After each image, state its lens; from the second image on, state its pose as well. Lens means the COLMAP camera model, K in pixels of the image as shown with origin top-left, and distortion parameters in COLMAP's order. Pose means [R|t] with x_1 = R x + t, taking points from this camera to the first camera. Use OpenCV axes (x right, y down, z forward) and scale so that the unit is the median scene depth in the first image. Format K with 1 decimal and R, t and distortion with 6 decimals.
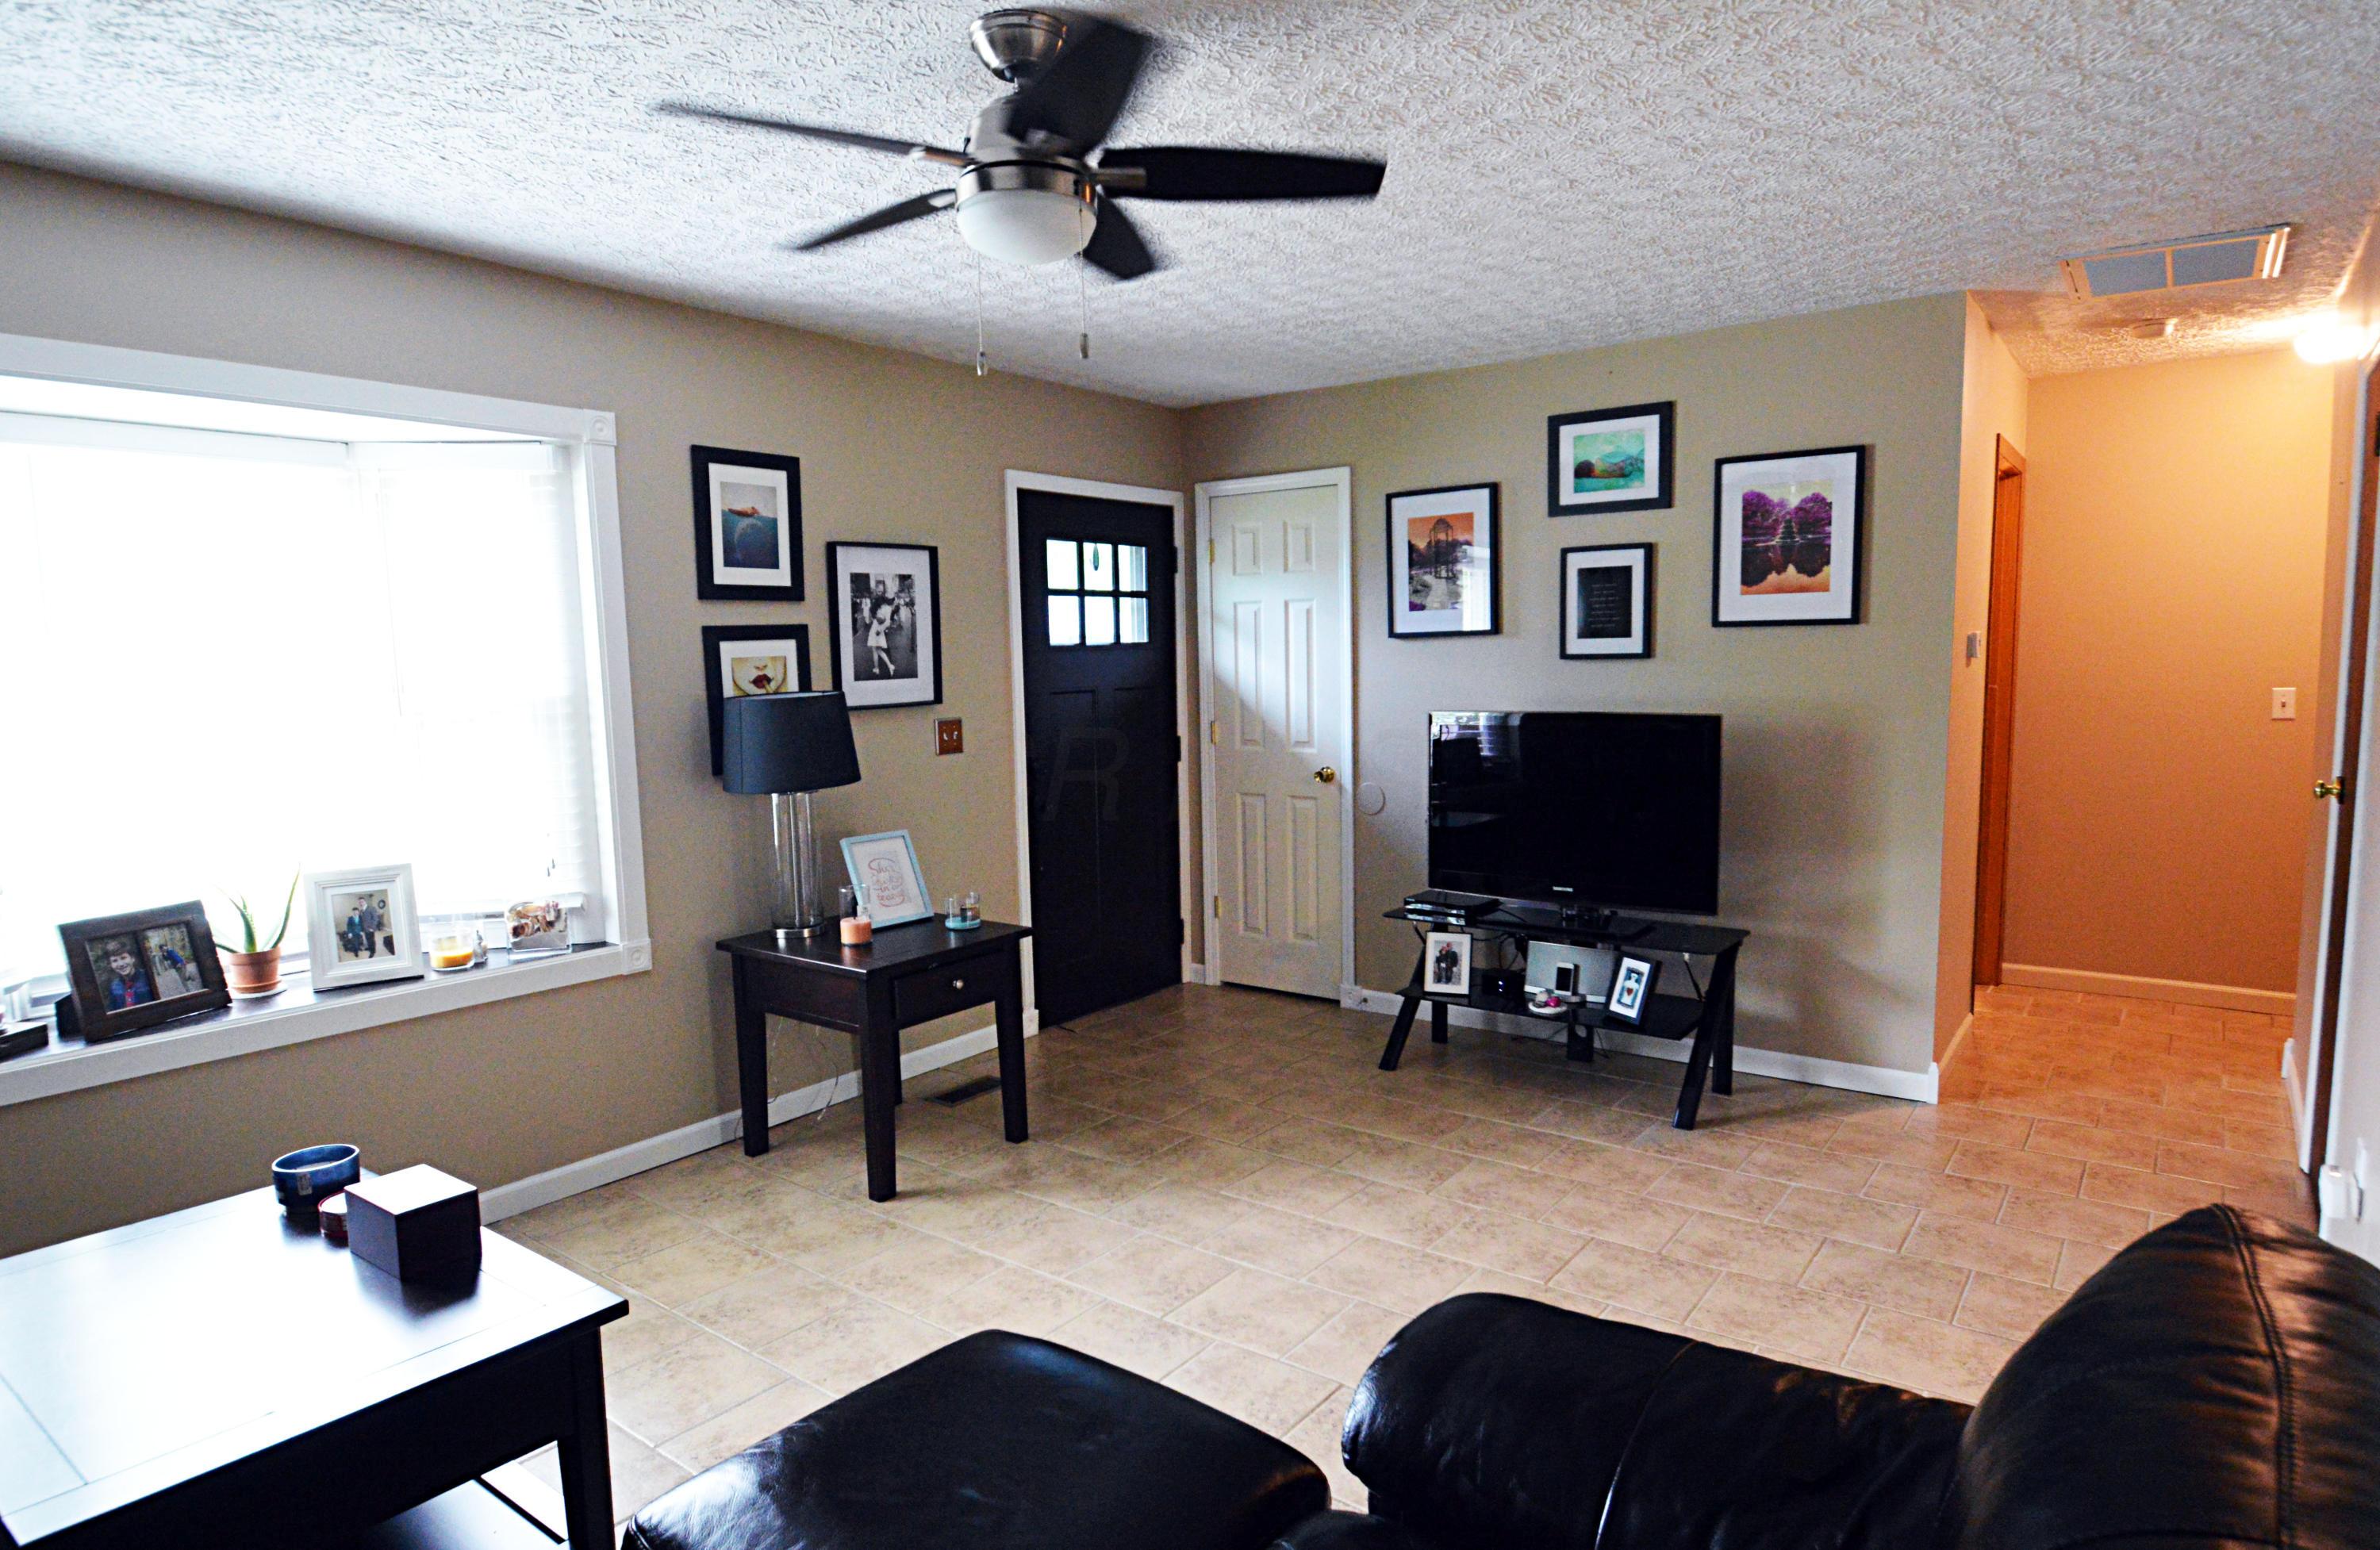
lens RADIAL K [[1335.6, 0, 1190.0], [0, 1335.6, 775.0], [0, 0, 1]] dist [-0.025728, -0.000065]
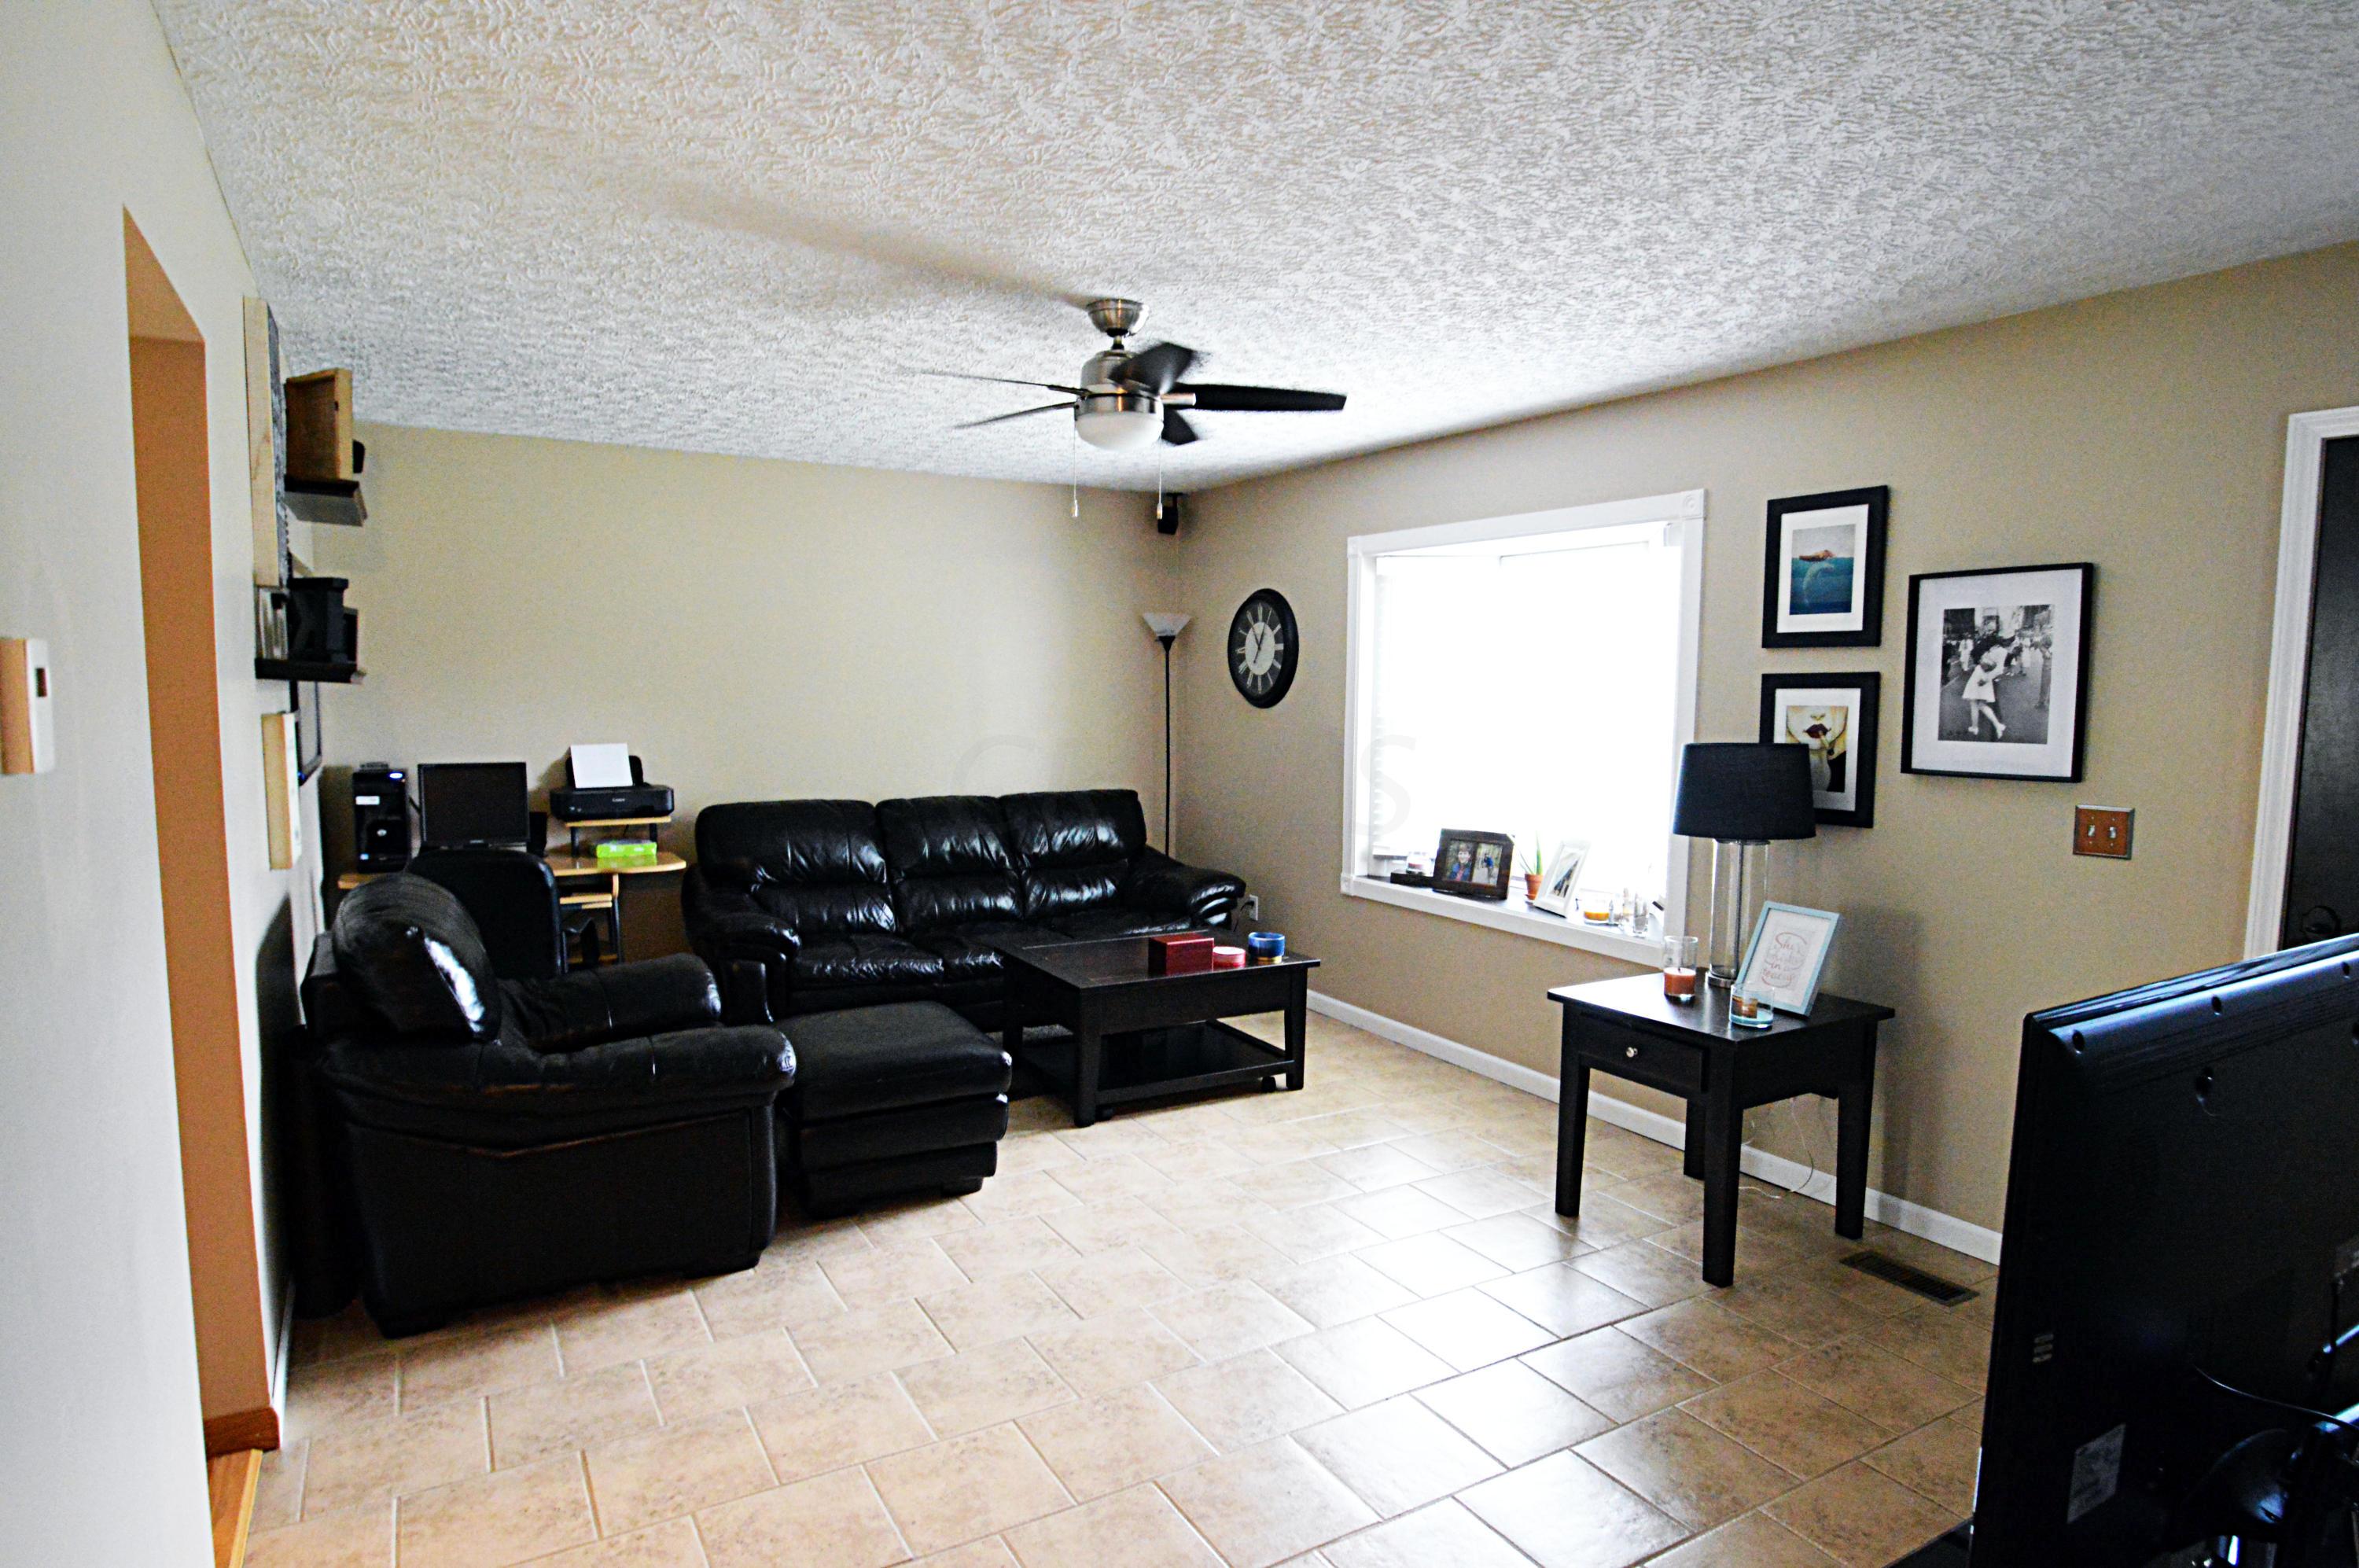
lens RADIAL K [[1257.8, 0, 1179.5], [0, 1257.8, 784.0], [0, 0, 1]] dist [-0.026773, -0.000582]
pose [[-0.375147, 0.089665, -0.922619, 0.679873], [-0.091037, 0.986935, 0.132932, -0.109769], [0.922484, 0.133861, -0.362083, 0.900263]]
